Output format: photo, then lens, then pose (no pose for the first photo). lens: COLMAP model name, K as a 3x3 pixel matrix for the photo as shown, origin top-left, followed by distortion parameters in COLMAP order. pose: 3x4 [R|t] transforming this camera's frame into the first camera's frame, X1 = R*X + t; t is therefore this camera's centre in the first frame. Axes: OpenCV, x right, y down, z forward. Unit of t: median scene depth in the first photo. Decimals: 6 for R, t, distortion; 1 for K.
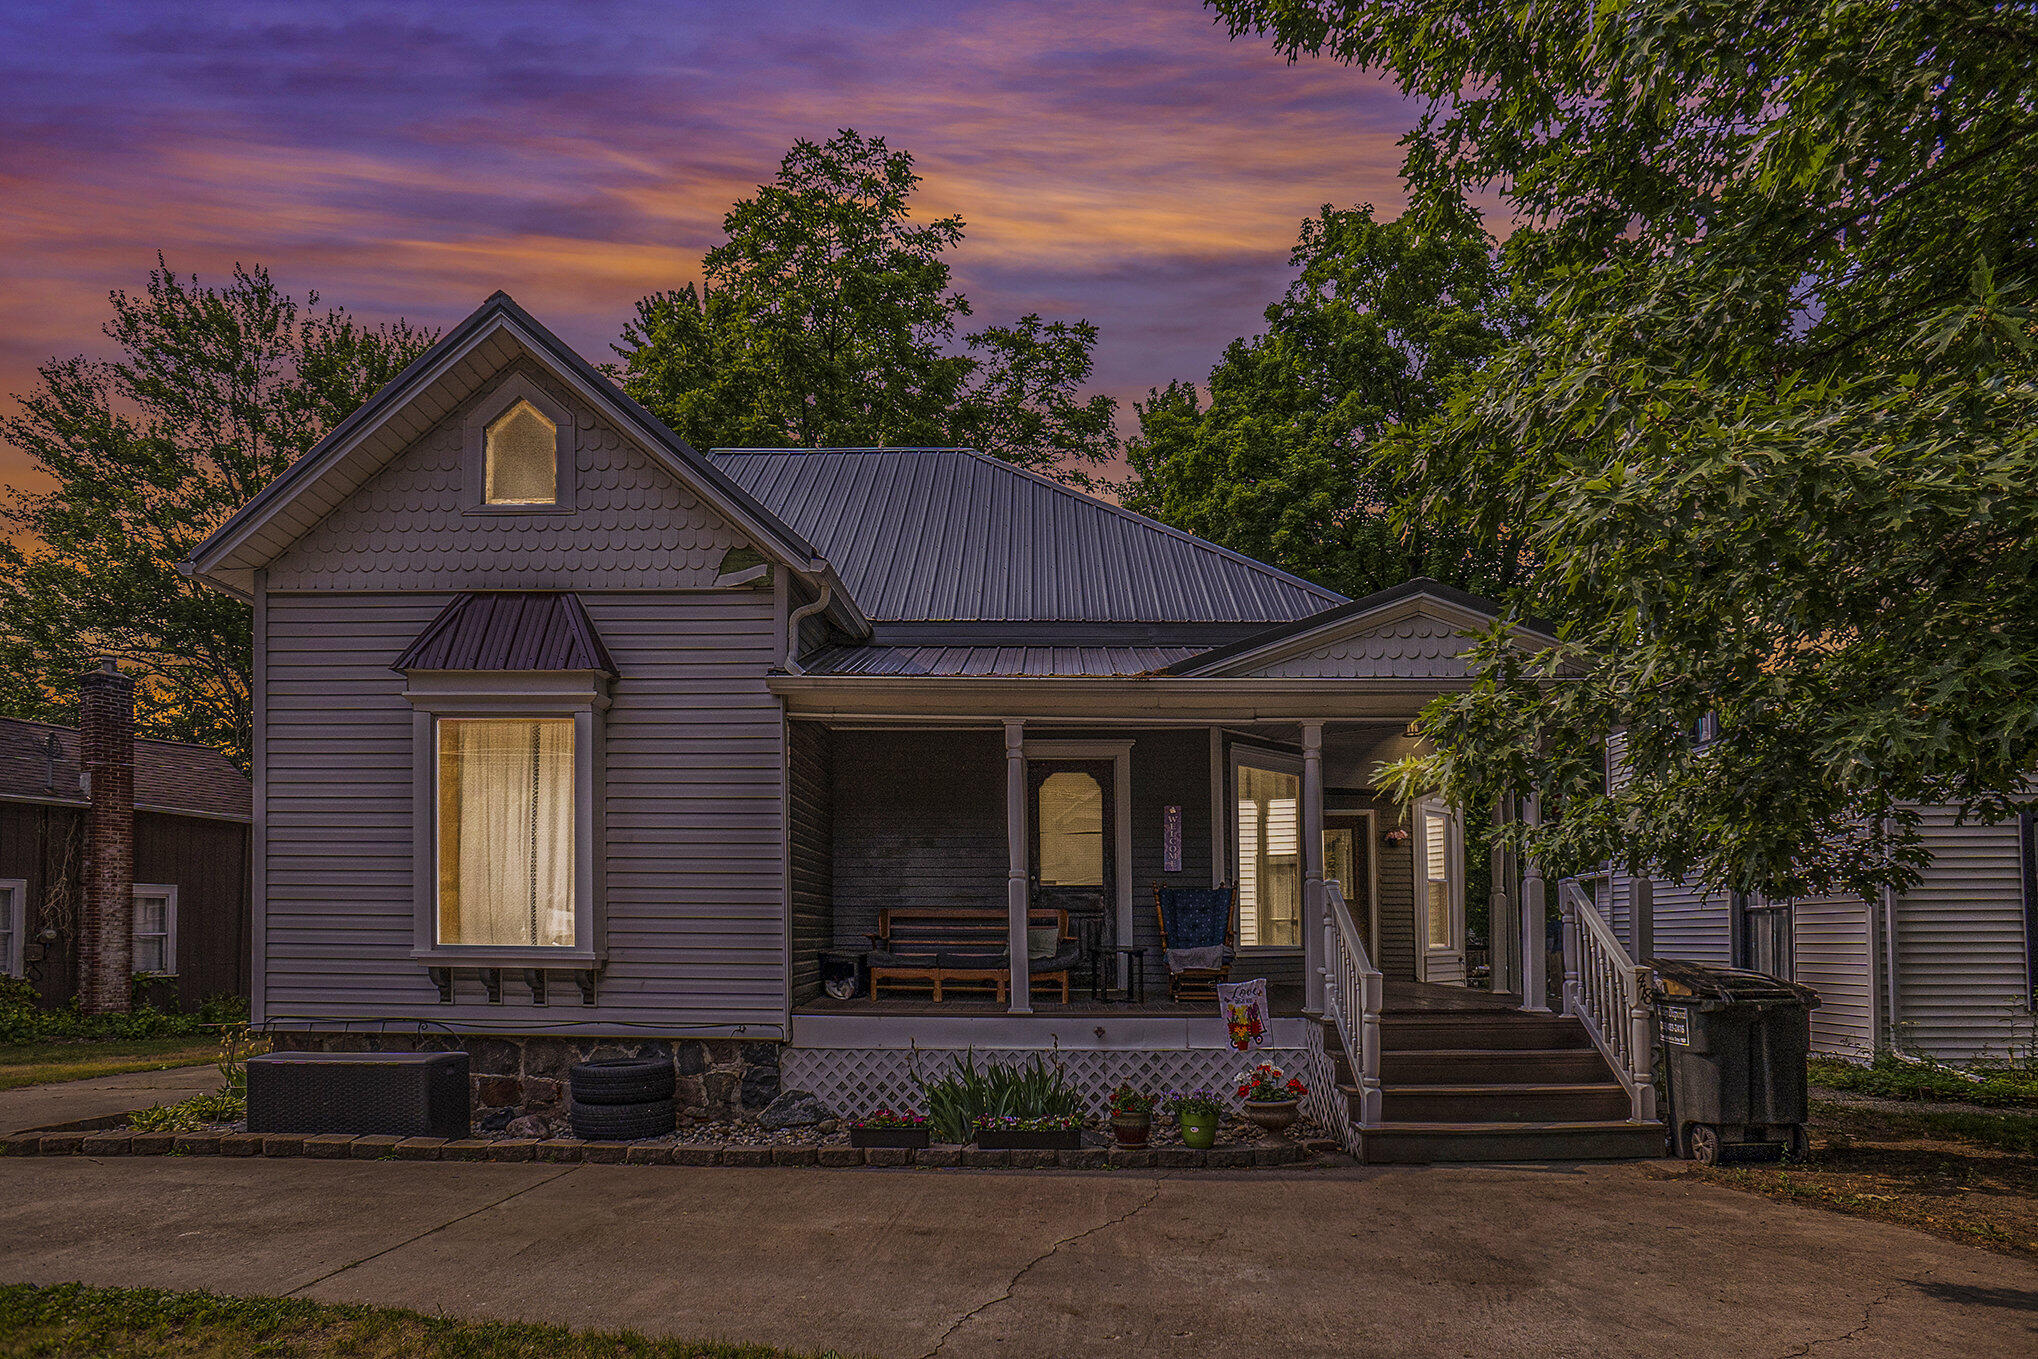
lens RADIAL K [[1633.7, 0, 1020.2], [0, 1633.7, 604.6], [0, 0, 1]] dist [-0.173037, 0.229011]
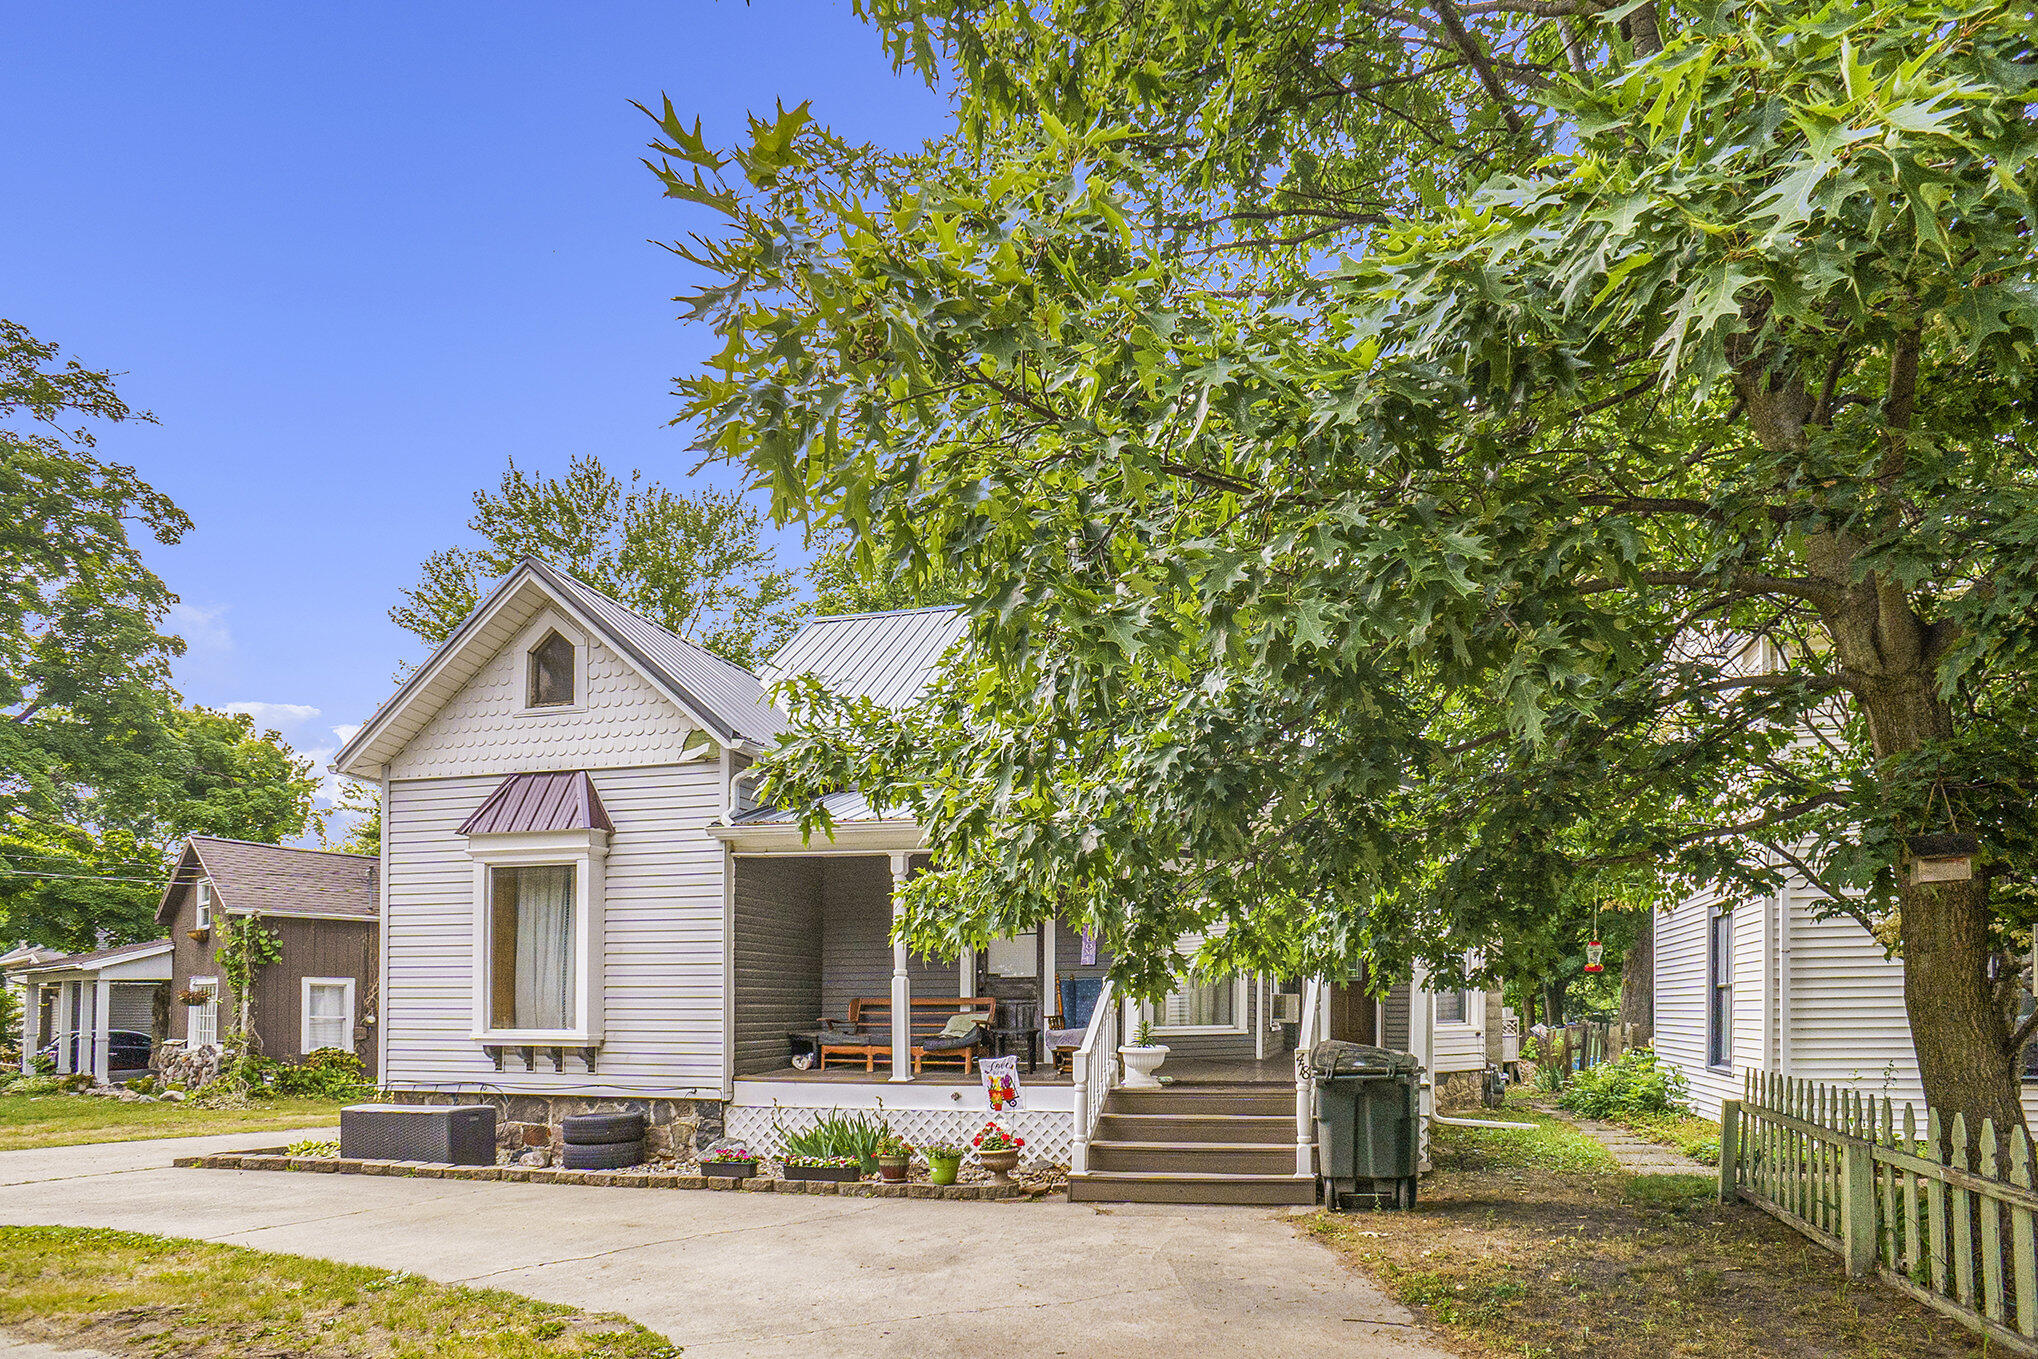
lens RADIAL K [[1633.7, 0, 1020.2], [0, 1633.7, 604.6], [0, 0, 1]] dist [-0.173037, 0.229011]
pose [[0.958543, -0.077372, -0.274241, 0.489375], [0.065626, 0.996501, -0.051762, -0.055203], [0.277286, 0.031619, 0.960267, -0.227301]]
